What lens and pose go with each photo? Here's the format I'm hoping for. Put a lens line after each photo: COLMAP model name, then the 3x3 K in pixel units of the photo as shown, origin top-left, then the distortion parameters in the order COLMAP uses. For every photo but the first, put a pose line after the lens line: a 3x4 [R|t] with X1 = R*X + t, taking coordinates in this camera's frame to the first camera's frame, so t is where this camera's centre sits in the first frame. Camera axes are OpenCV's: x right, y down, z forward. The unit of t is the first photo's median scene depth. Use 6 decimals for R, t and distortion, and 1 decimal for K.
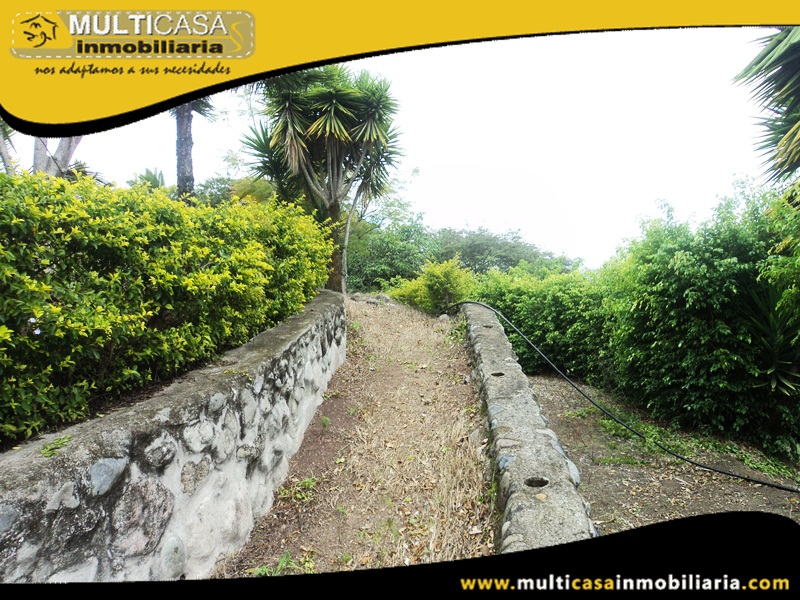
lens RADIAL K [[620.8, 0, 400.0], [0, 620.8, 300.0], [0, 0, 1]] dist [-0.028776, 0.002925]
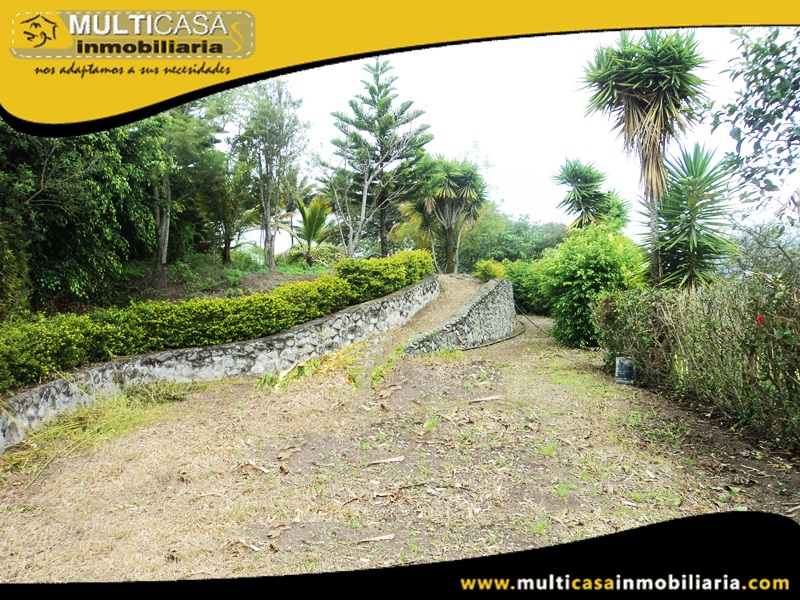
lens RADIAL K [[620.8, 0, 400.0], [0, 620.8, 300.0], [0, 0, 1]] dist [-0.028776, 0.002925]
pose [[0.963301, 0.014740, -0.268019, 0.926512], [-0.001690, 0.998804, 0.048857, -0.069744], [0.268418, -0.046611, 0.962174, -3.235948]]
